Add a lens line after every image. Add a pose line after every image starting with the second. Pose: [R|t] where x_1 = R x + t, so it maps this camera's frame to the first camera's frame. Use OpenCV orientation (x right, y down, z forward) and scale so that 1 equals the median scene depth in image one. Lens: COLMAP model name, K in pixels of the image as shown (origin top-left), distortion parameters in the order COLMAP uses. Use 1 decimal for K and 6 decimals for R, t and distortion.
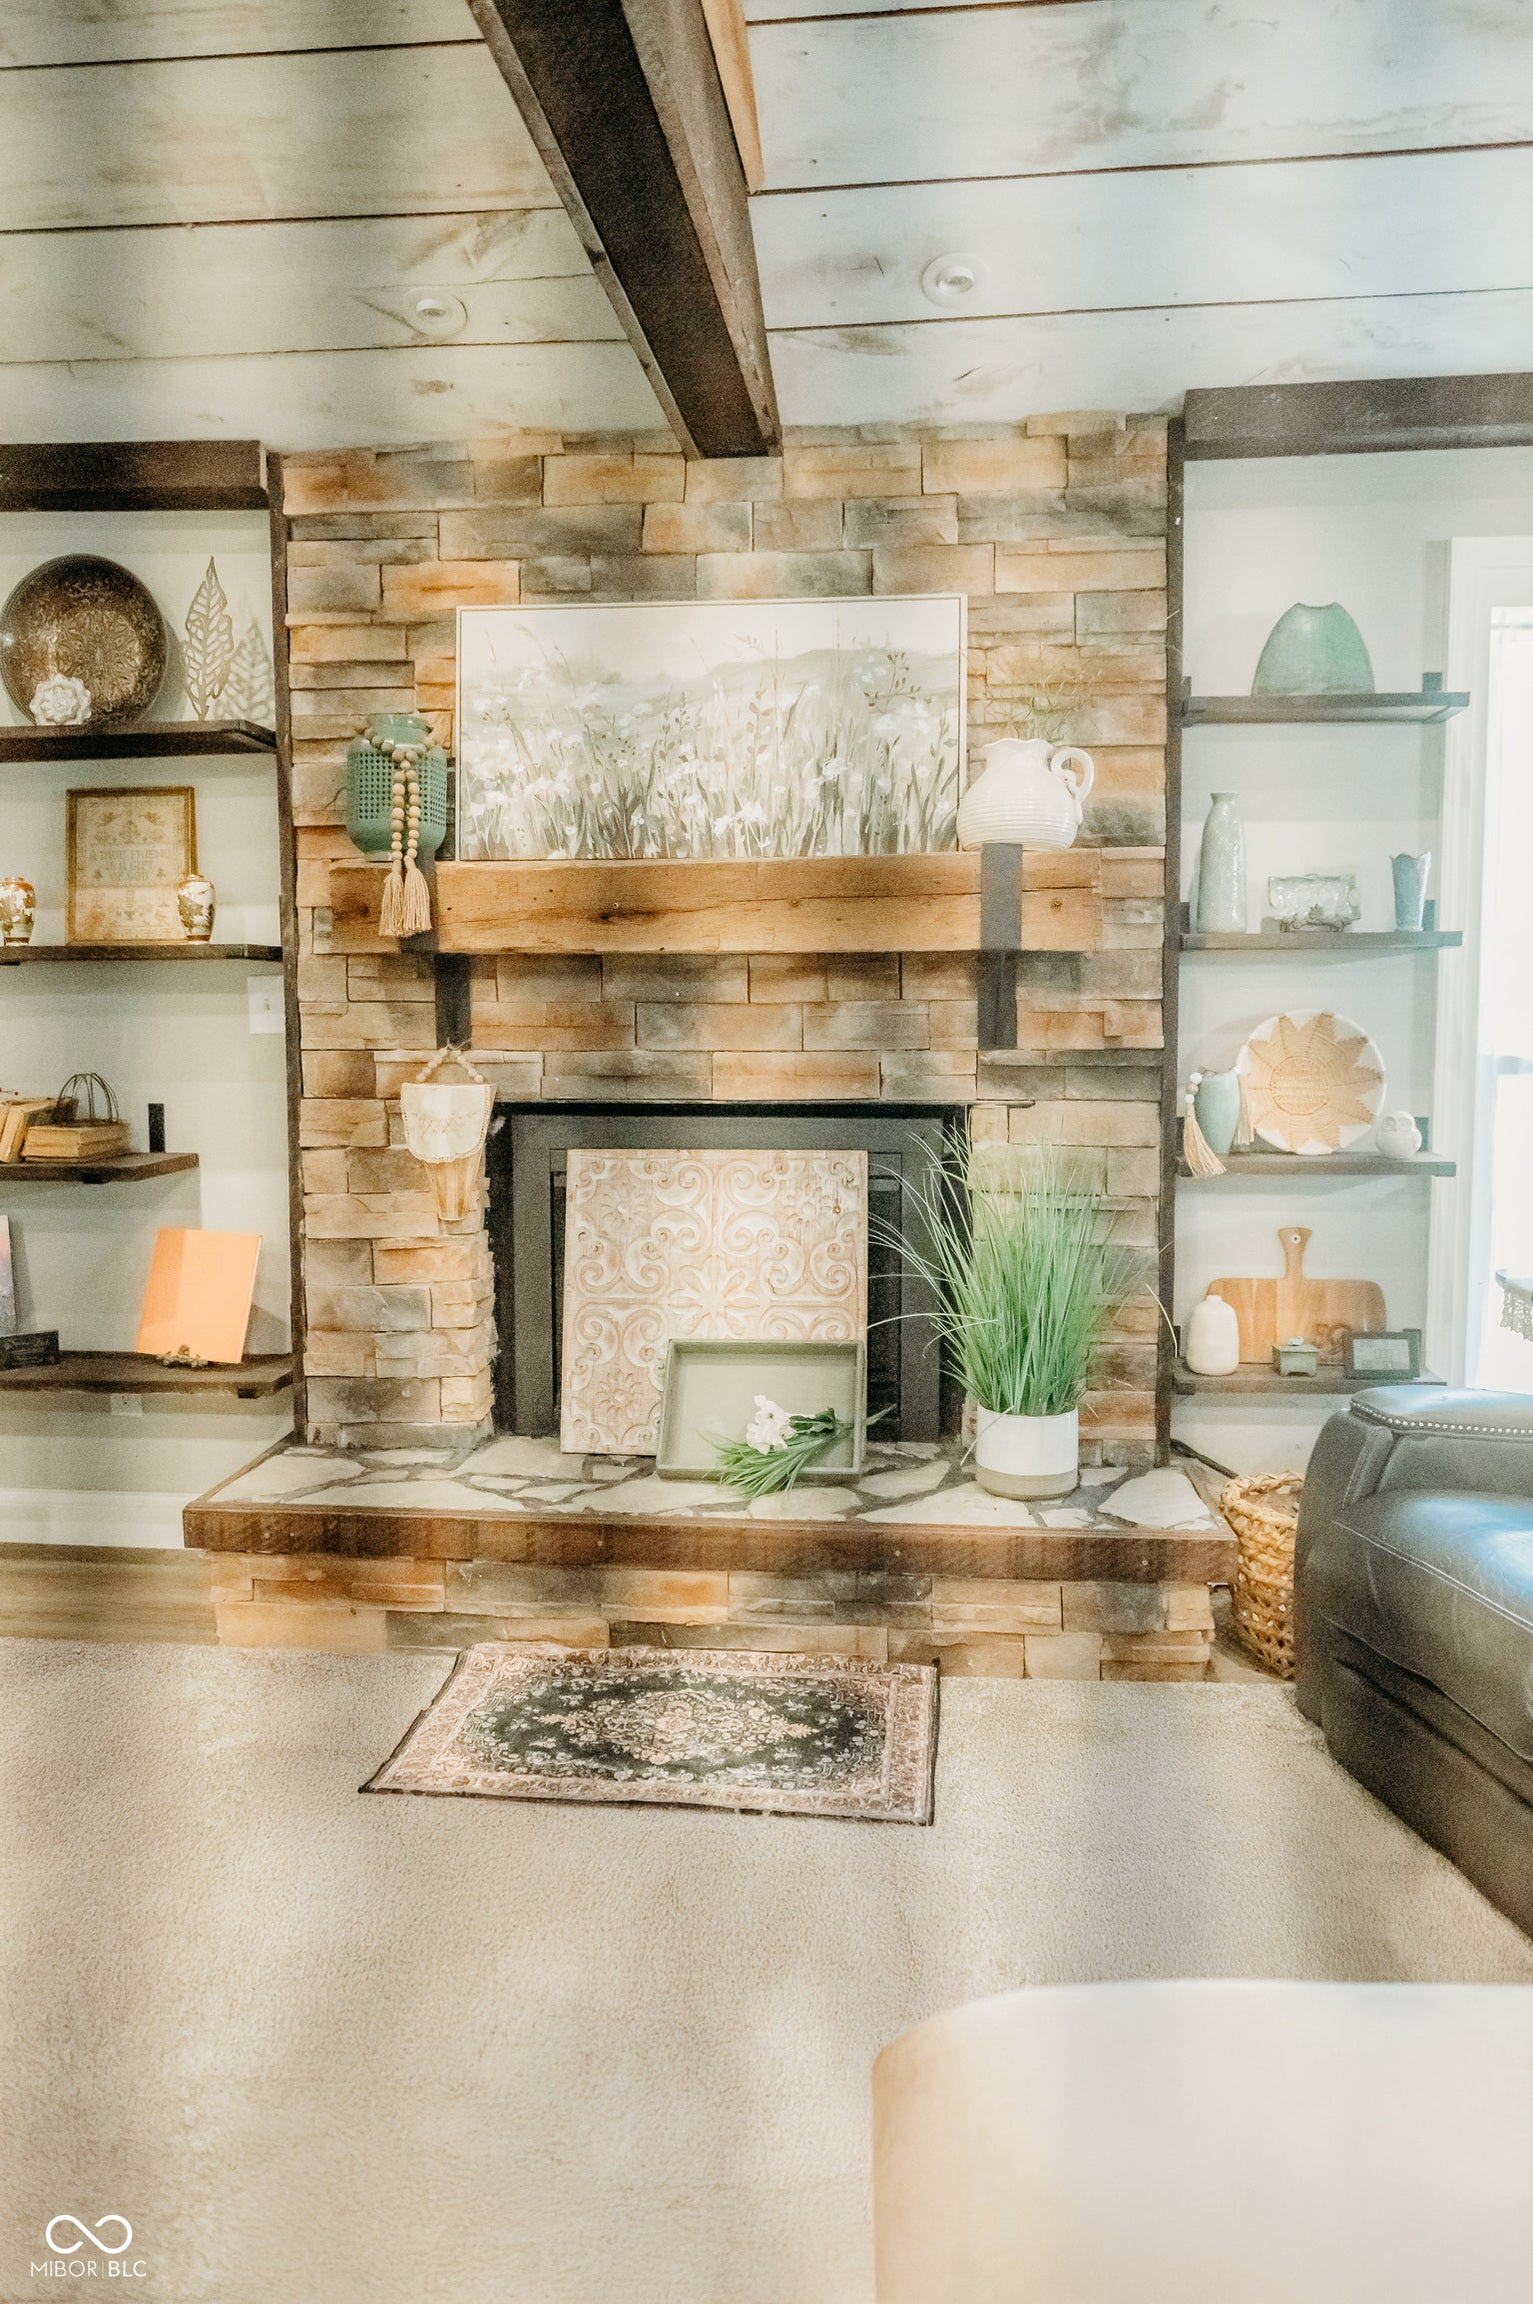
lens RADIAL K [[1594.7, 0, 767.8], [0, 1594.7, 1142.0], [0, 0, 1]] dist [-0.007409, -0.008576]
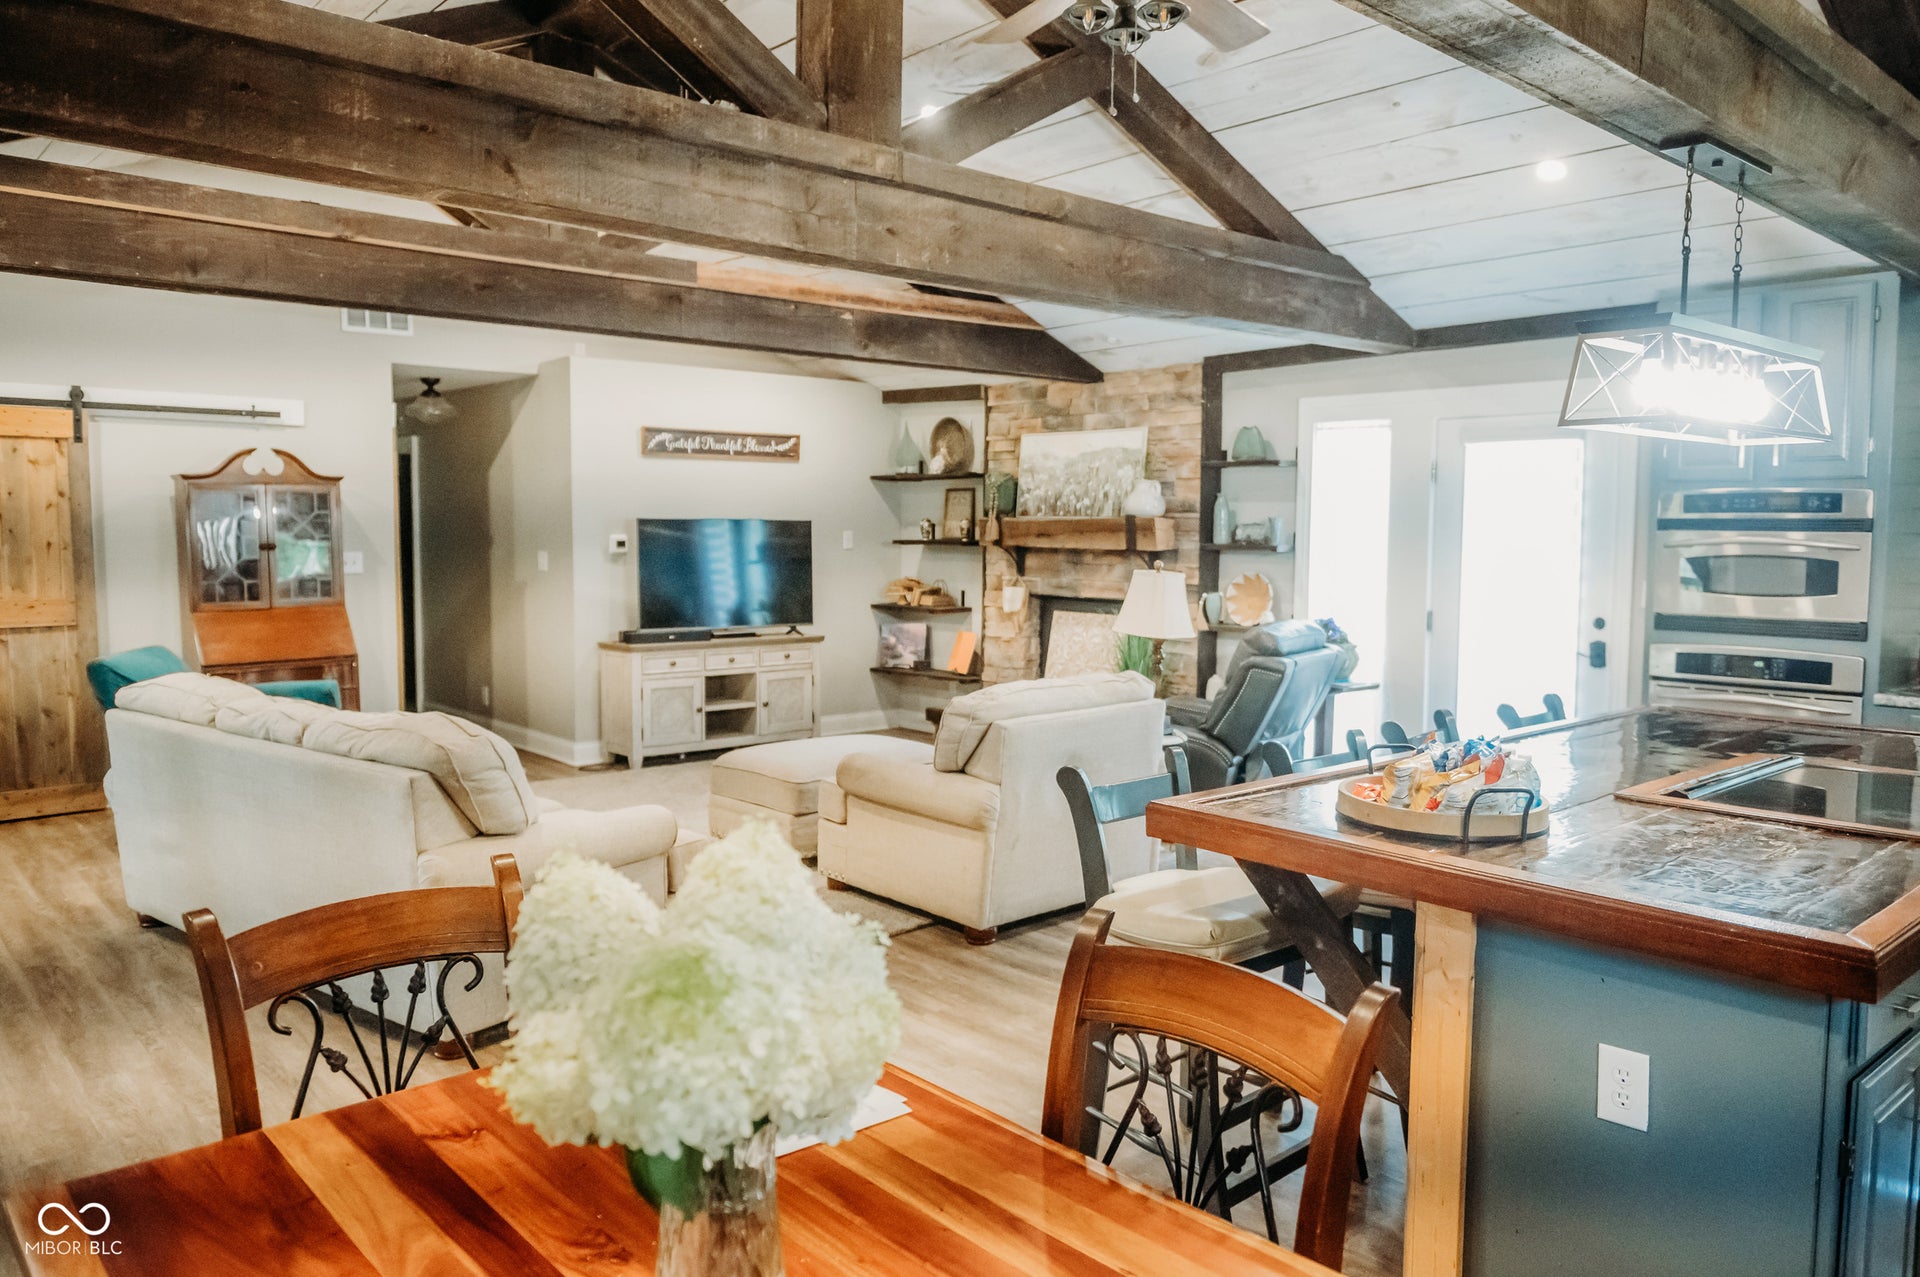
lens RADIAL K [[1328.9, 0, 949.5], [0, 1328.9, 636.6], [0, 0, 1]] dist [-0.007409, -0.008576]
pose [[0.742969, 0.063203, -0.666335, 1.458381], [-0.066619, 0.997571, 0.020341, 0.014703], [0.666002, 0.029278, 0.745375, -1.022207]]
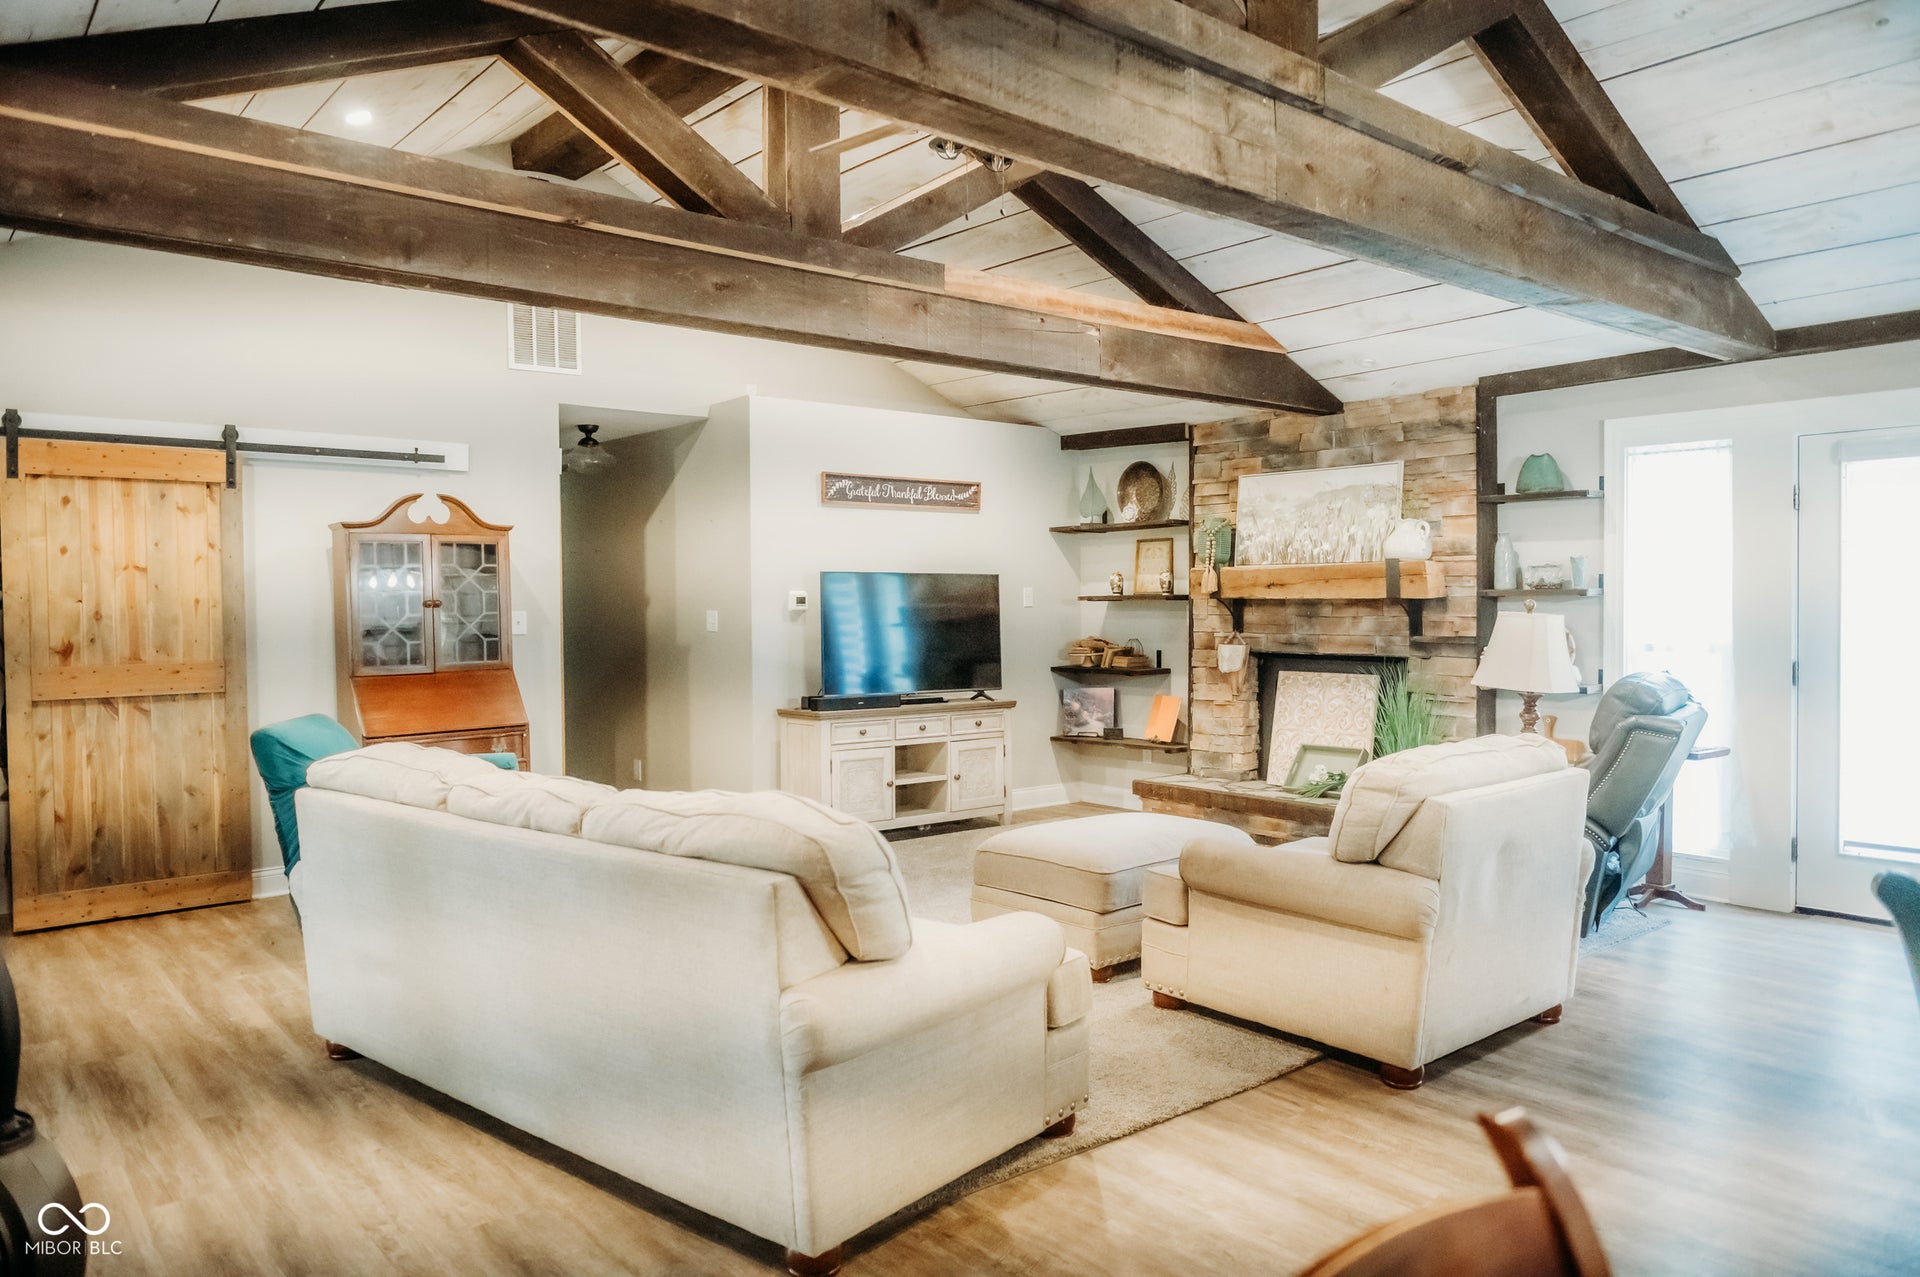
lens RADIAL K [[1328.9, 0, 967.5], [0, 1328.9, 638.1], [0, 0, 1]] dist [-0.007409, -0.008576]
pose [[0.714787, 0.020526, -0.699041, 1.102402], [-0.057830, 0.997881, -0.029833, 0.048601], [0.696947, 0.061750, 0.714459, -0.992167]]
